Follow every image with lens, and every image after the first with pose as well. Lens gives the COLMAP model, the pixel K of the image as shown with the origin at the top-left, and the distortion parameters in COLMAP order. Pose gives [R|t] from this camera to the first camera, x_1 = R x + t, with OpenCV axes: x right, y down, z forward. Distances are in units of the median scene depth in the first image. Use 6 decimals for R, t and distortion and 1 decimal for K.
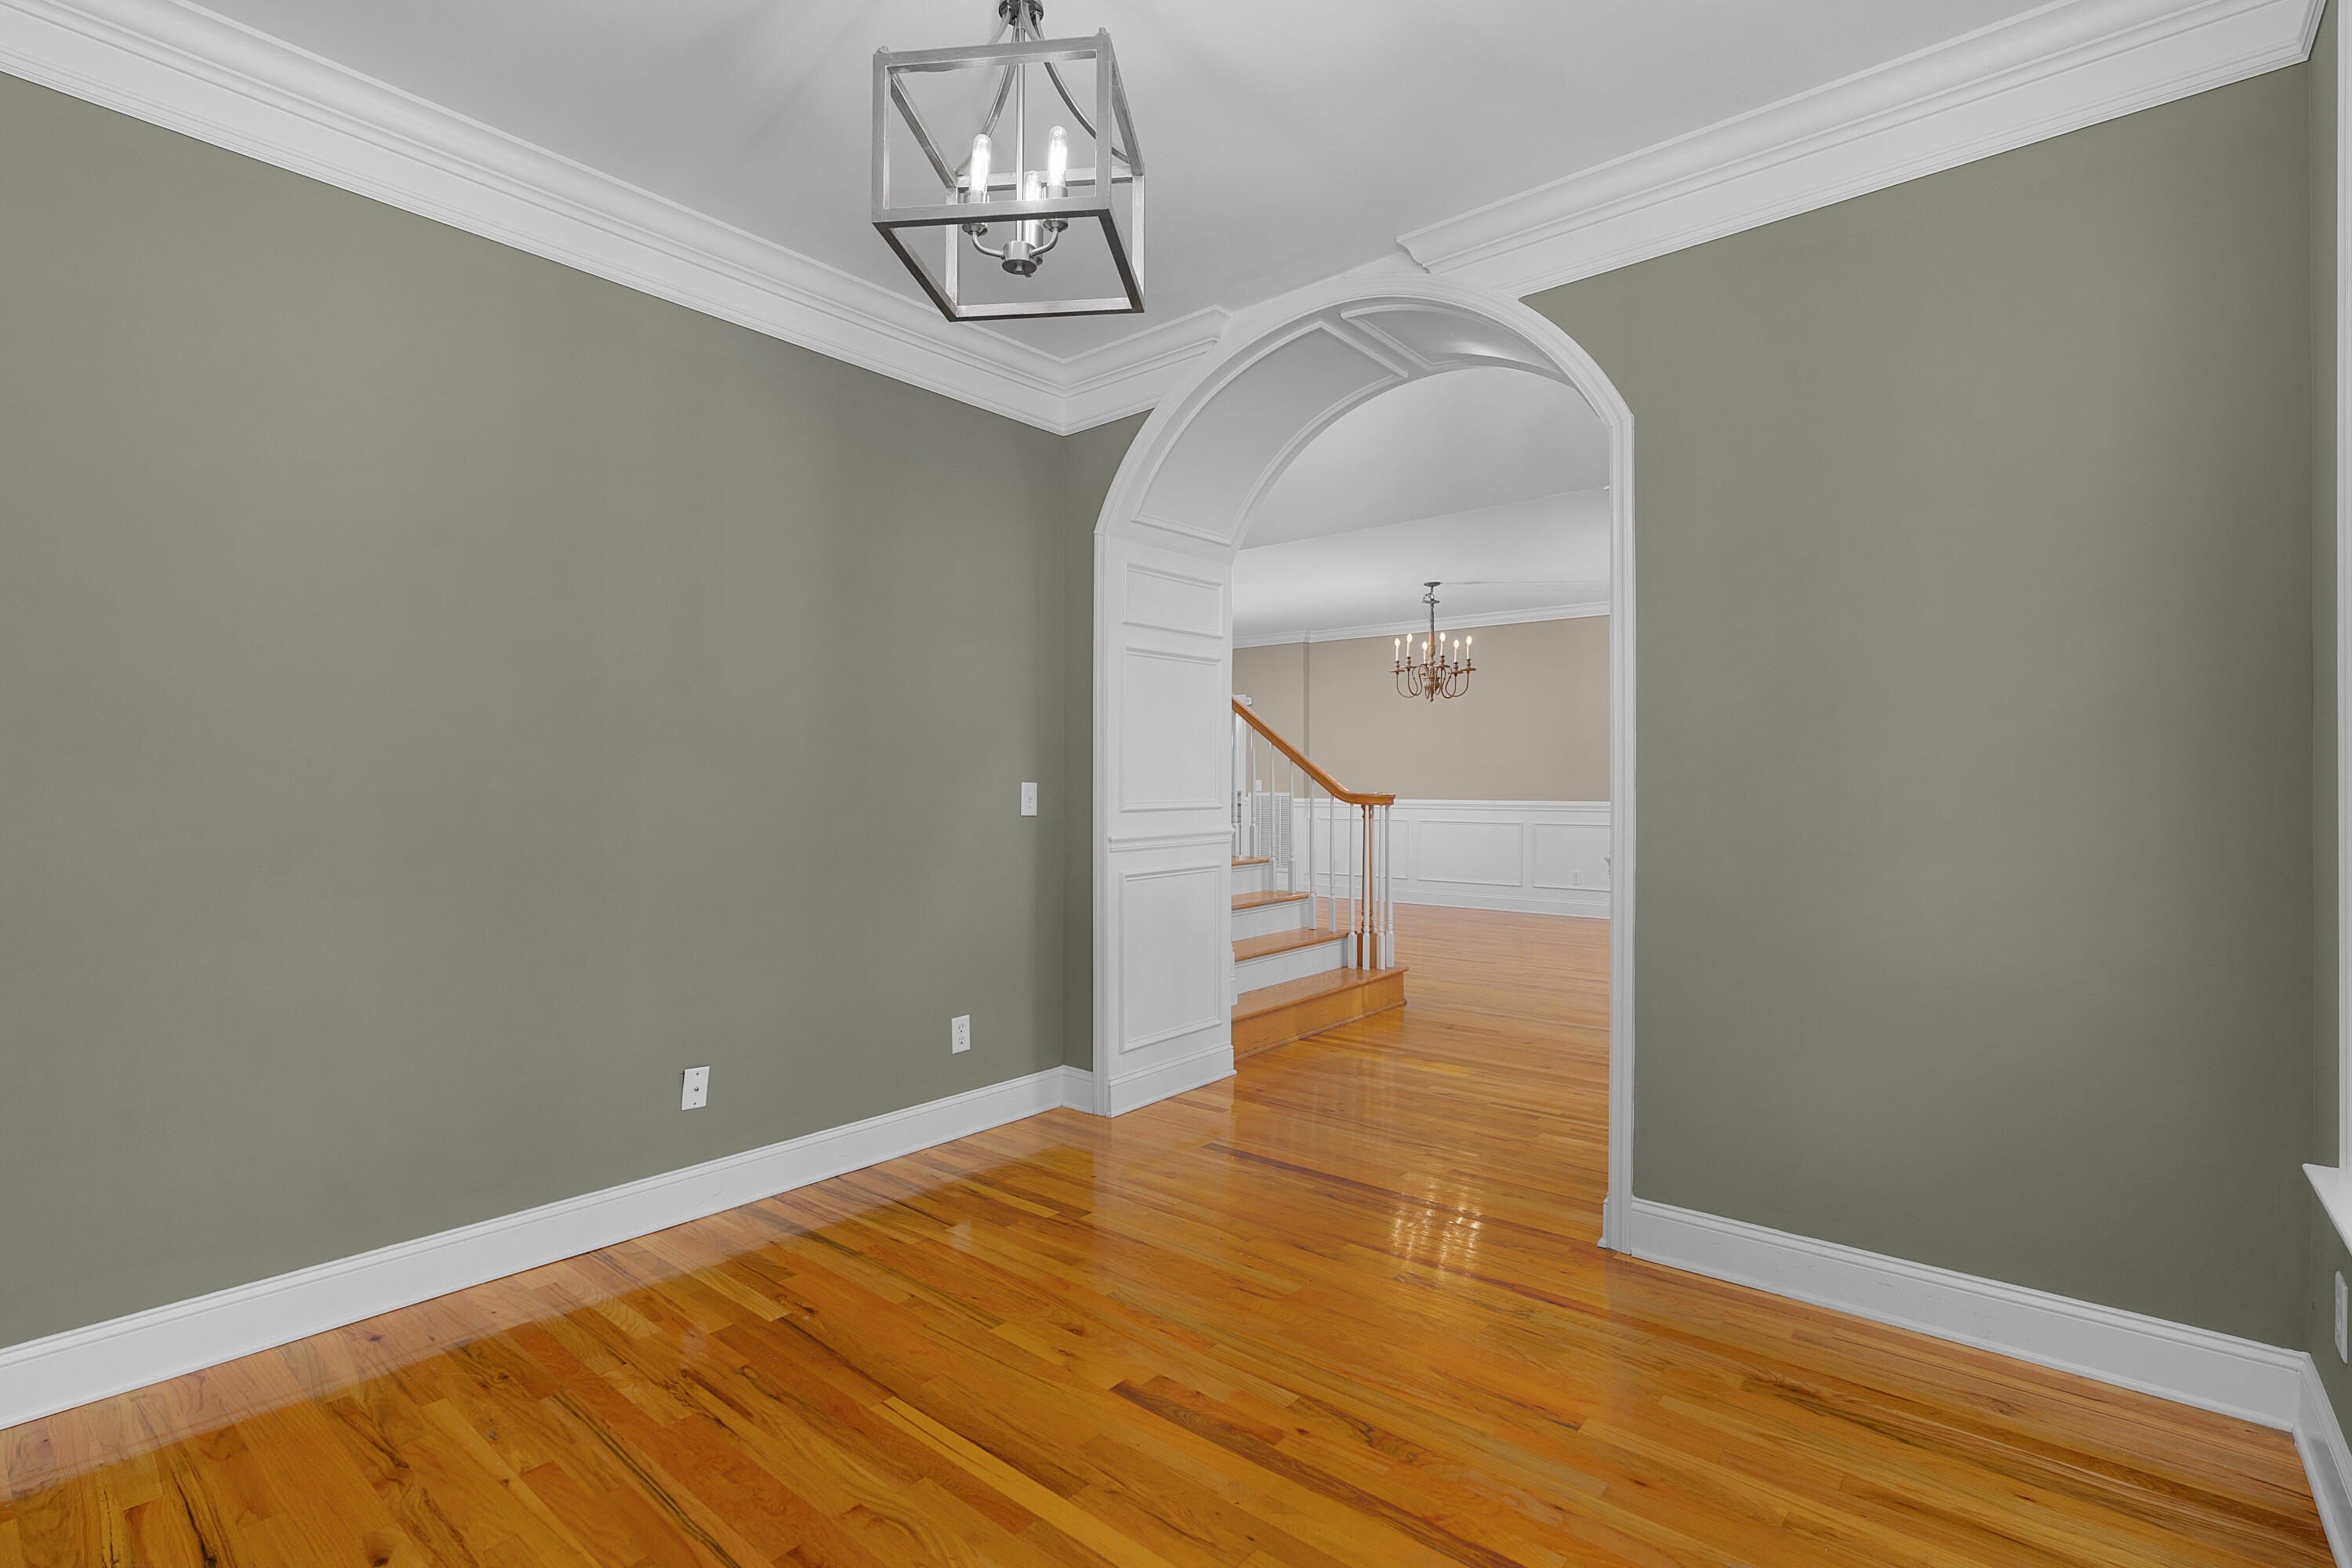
lens RADIAL K [[1079.4, 0, 1174.1], [0, 1079.4, 781.3], [0, 0, 1]] dist [-0.004101, -0.000126]
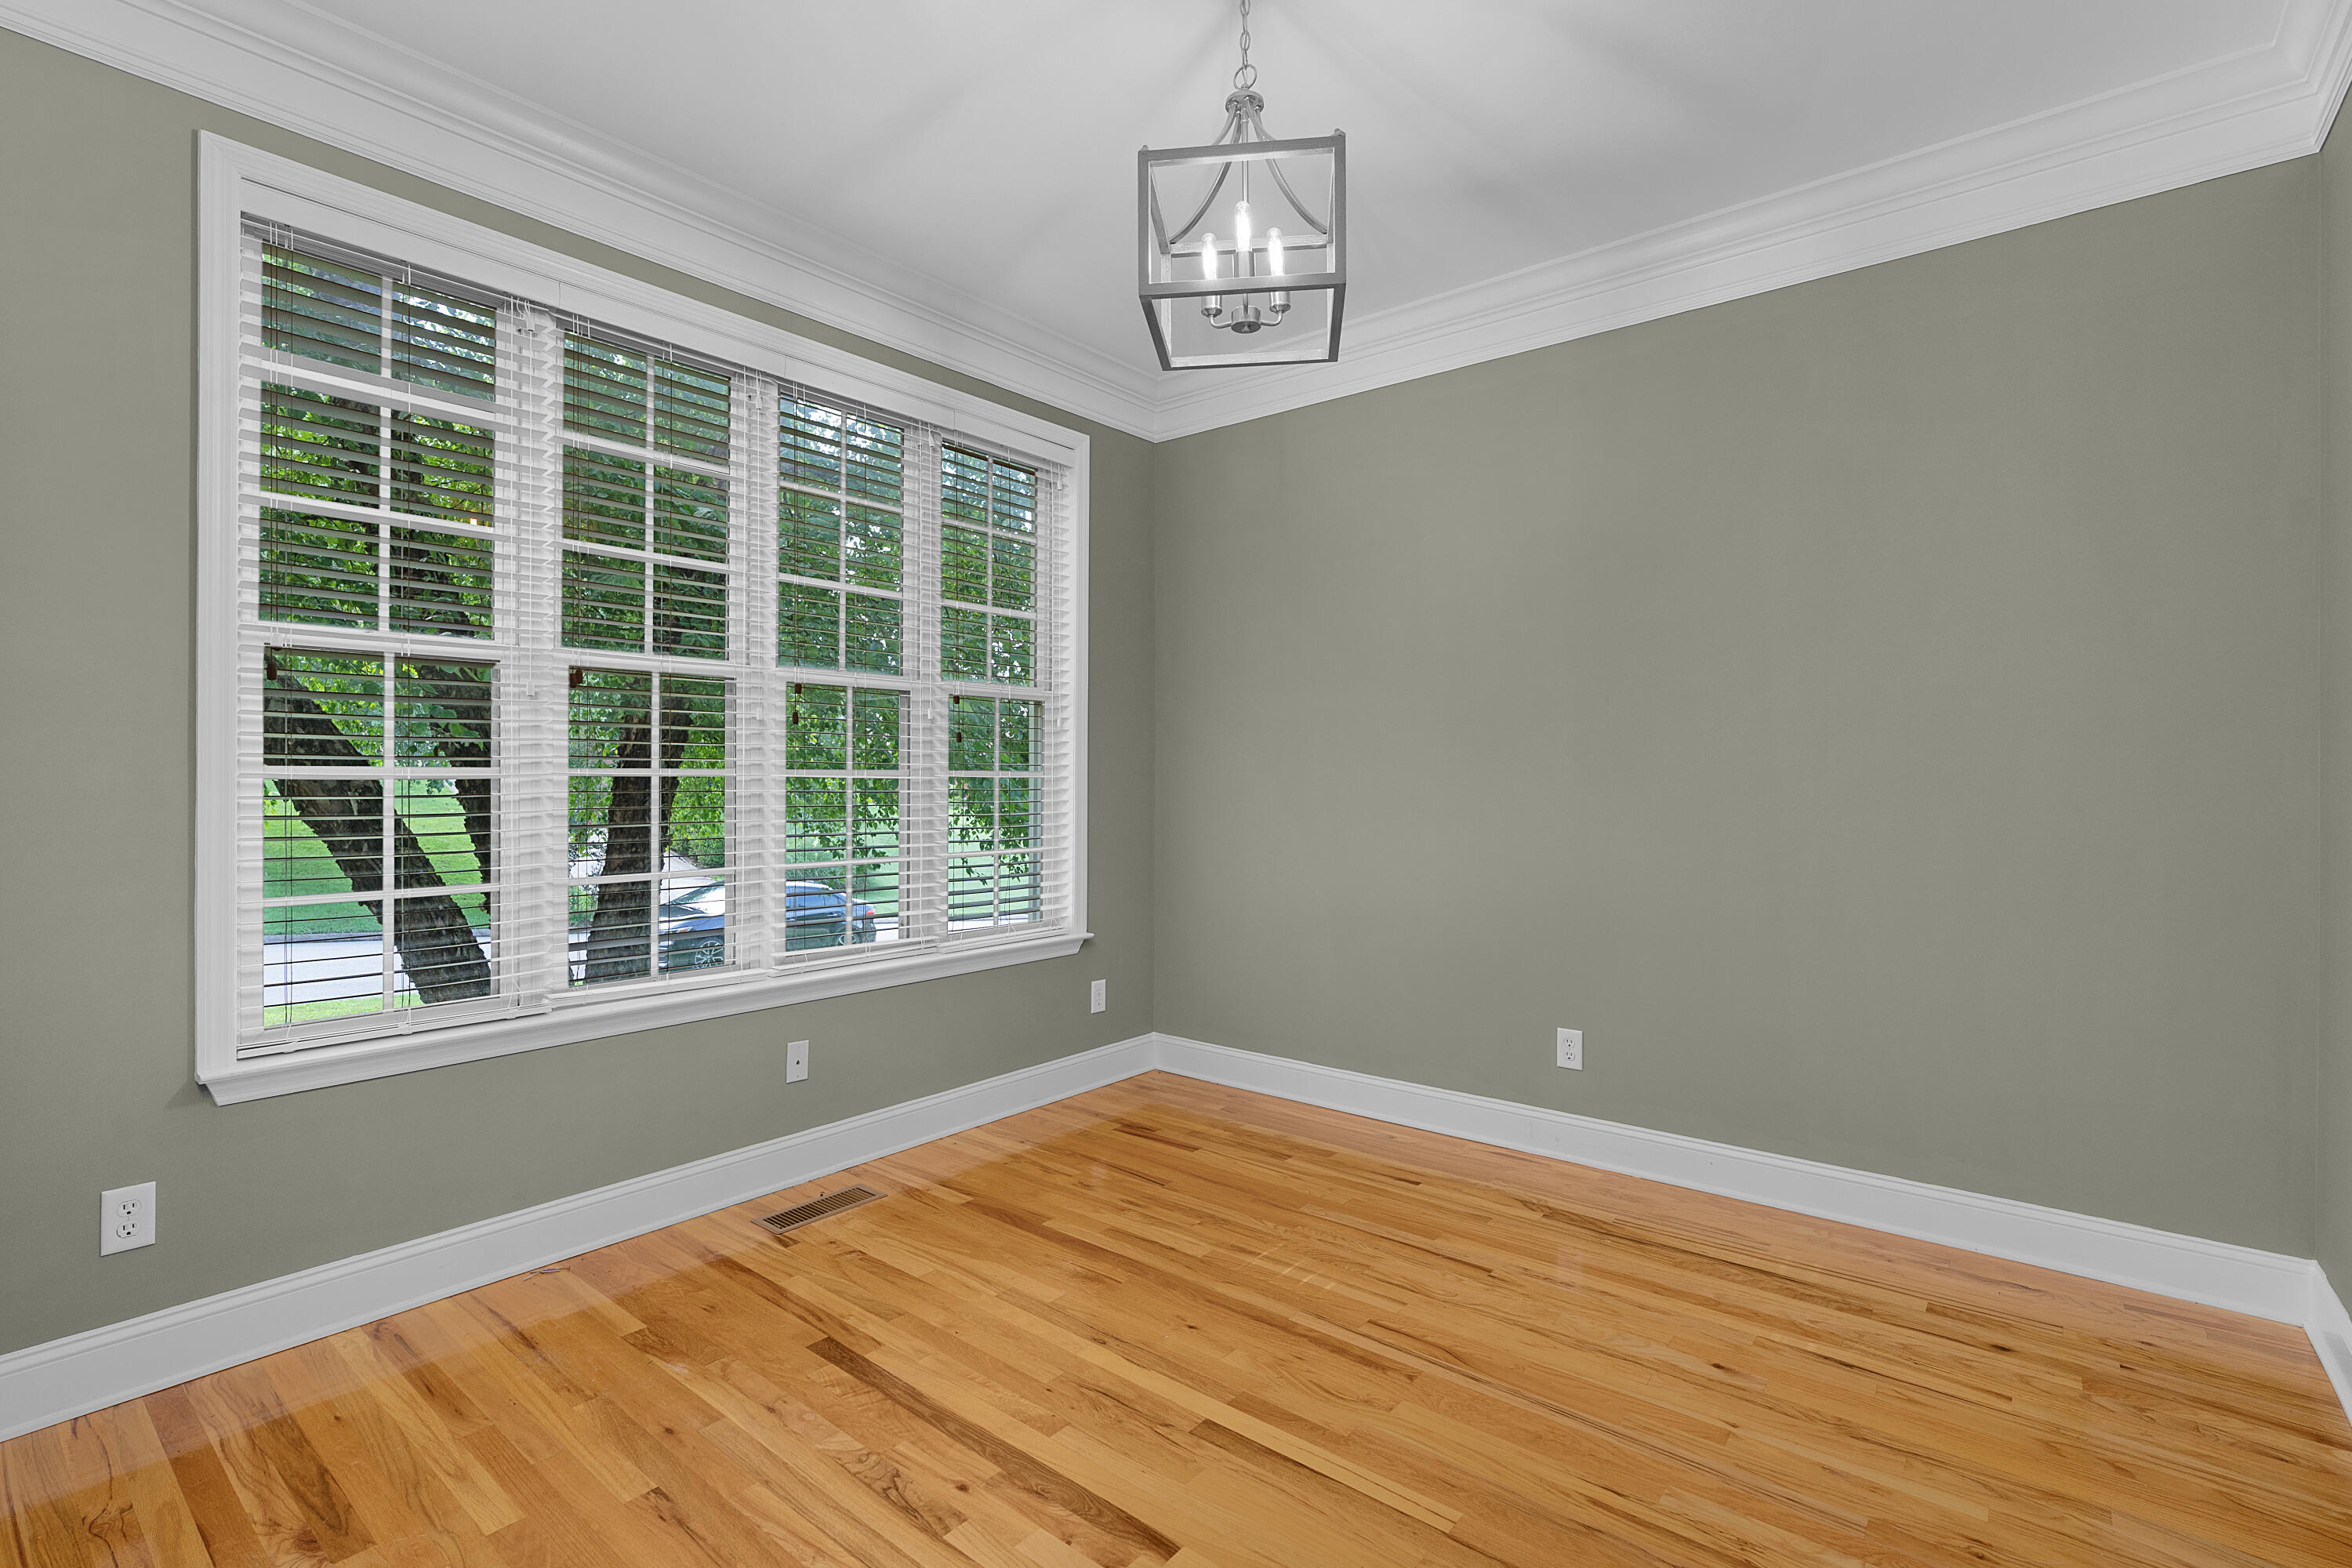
lens RADIAL K [[1079.4, 0, 1190.5], [0, 1079.4, 780.5], [0, 0, 1]] dist [-0.004101, -0.000126]
pose [[-0.999678, -0.003889, -0.025072, -0.045587], [-0.004054, 0.999971, 0.006507, 0.003063], [0.025046, 0.006607, -0.999664, 1.830680]]
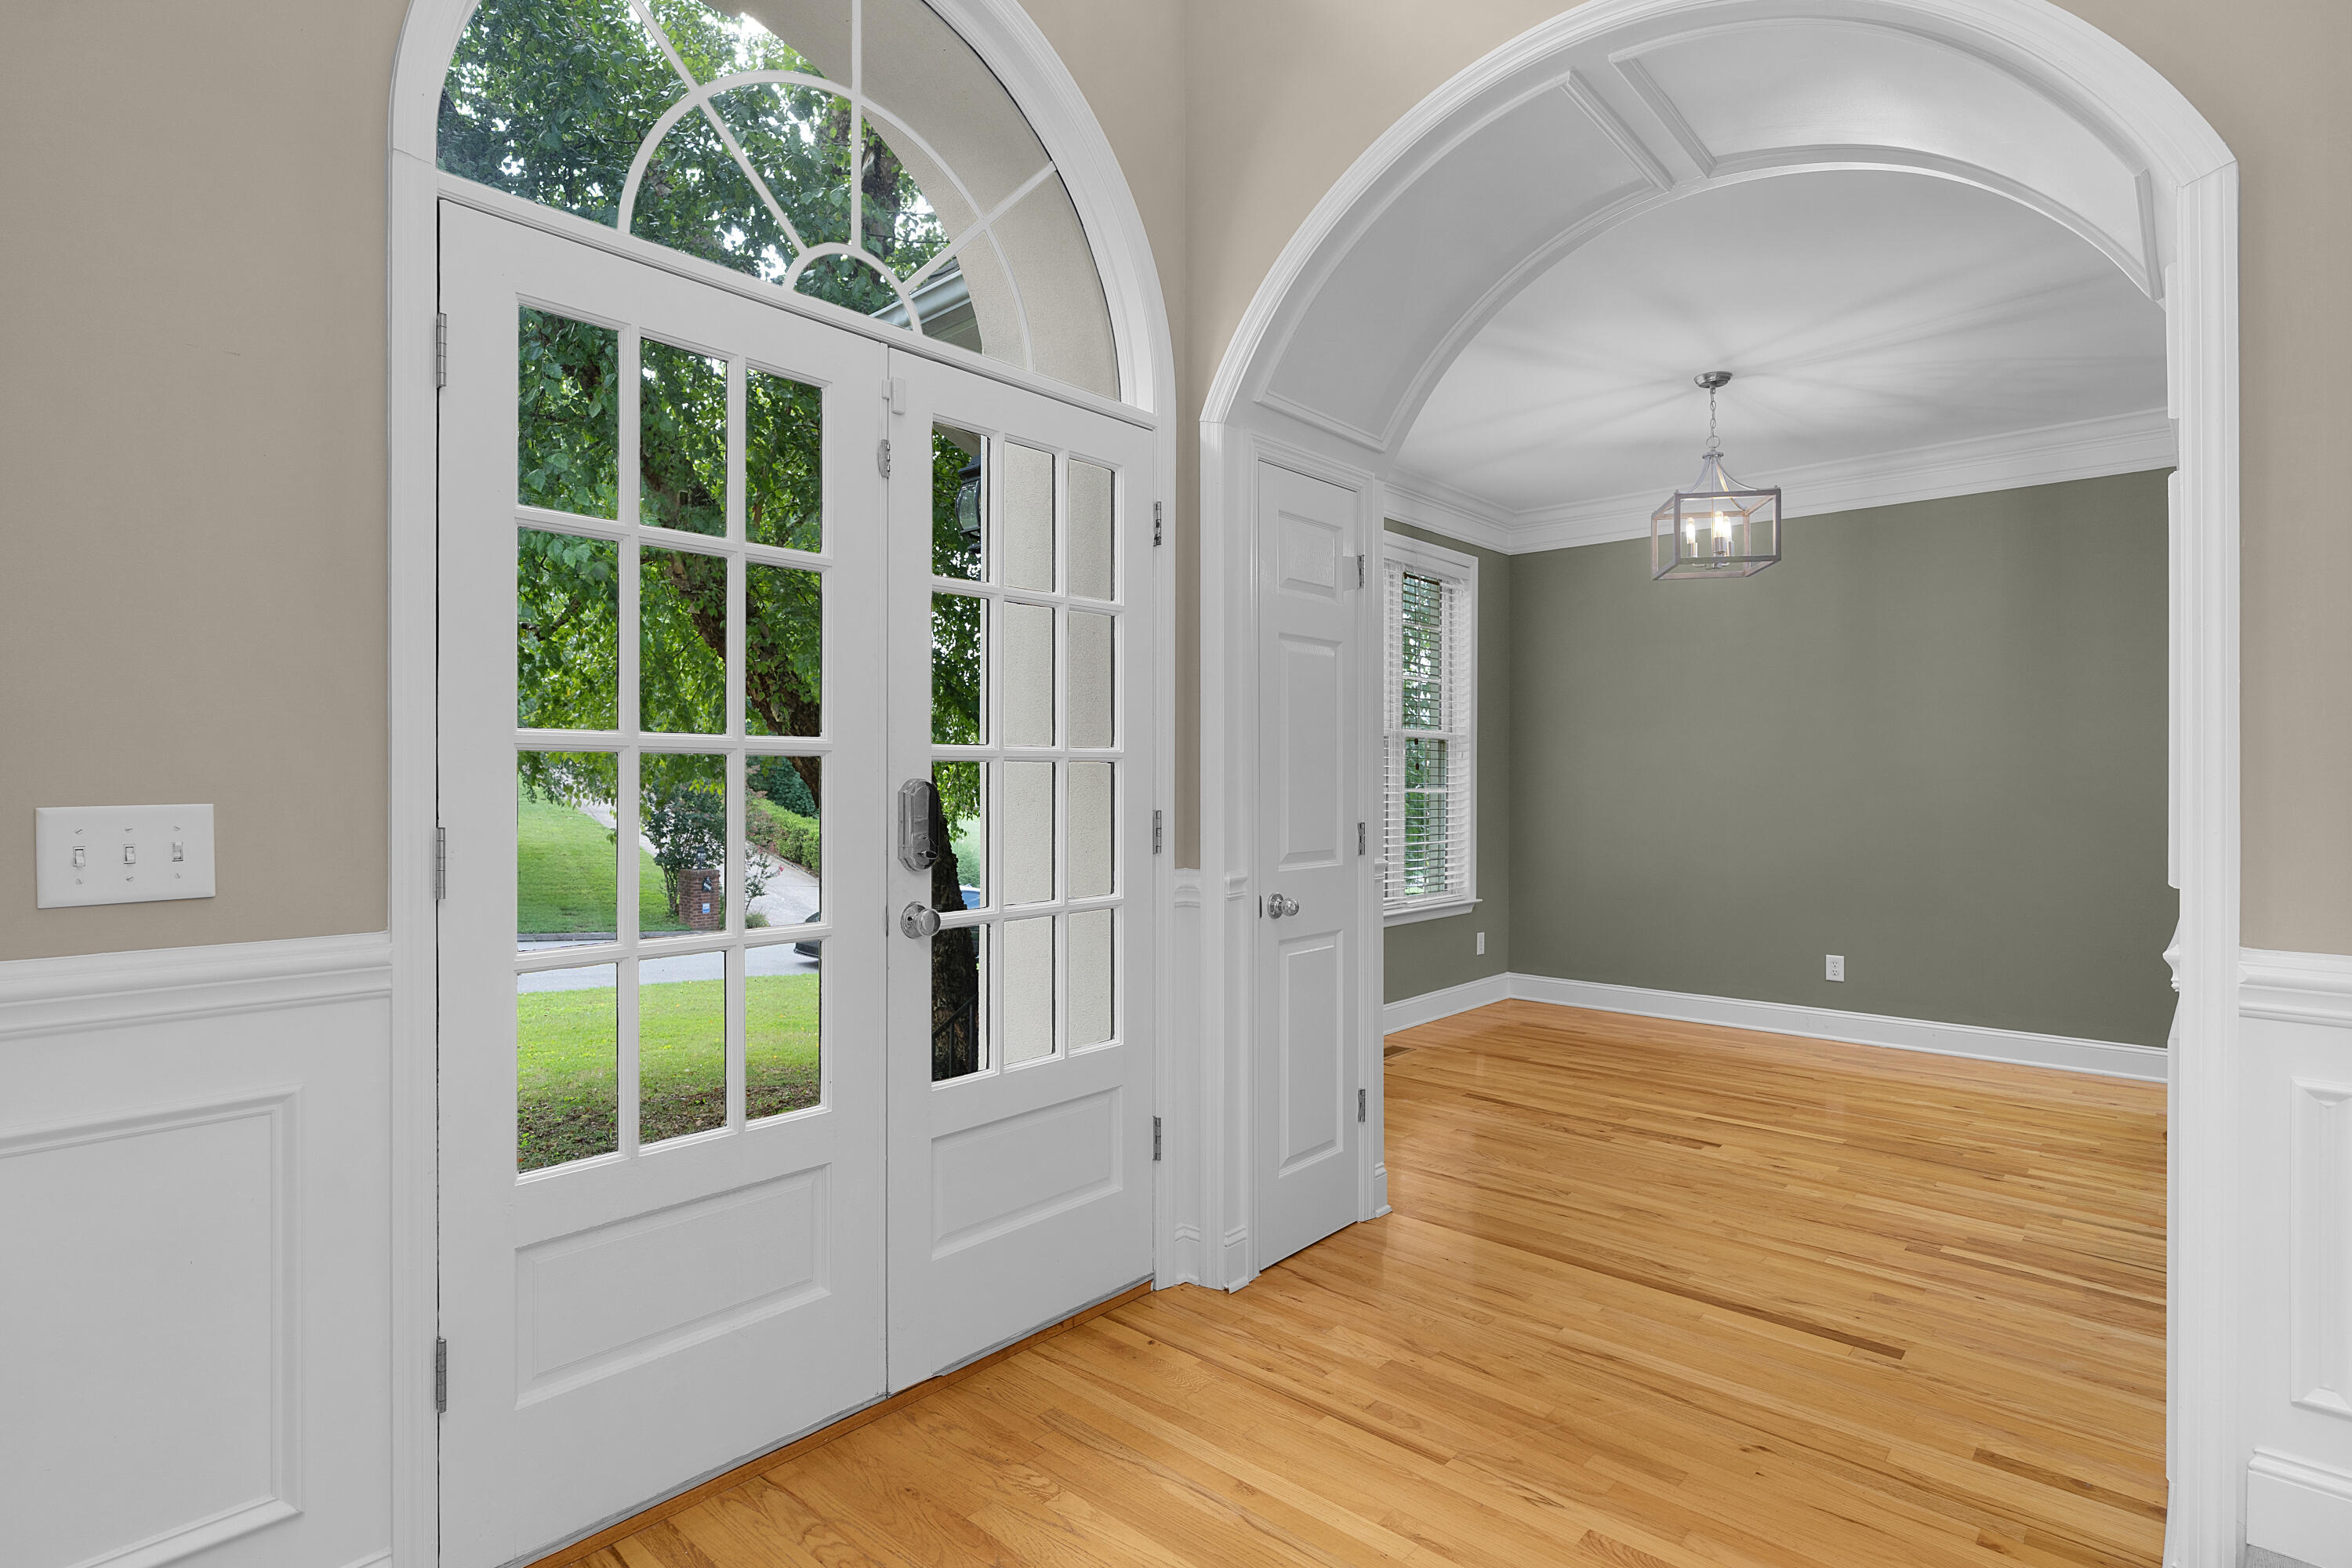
lens RADIAL K [[1197.8, 0, 1164.8], [0, 1197.8, 779.5], [0, 0, 1]] dist [-0.011935, -0.000290]
pose [[-0.999451, -0.003149, 0.032983, 0.794447], [-0.003145, 0.999995, 0.000169, -0.019436], [-0.032983, 0.000065, -0.999456, 3.027603]]
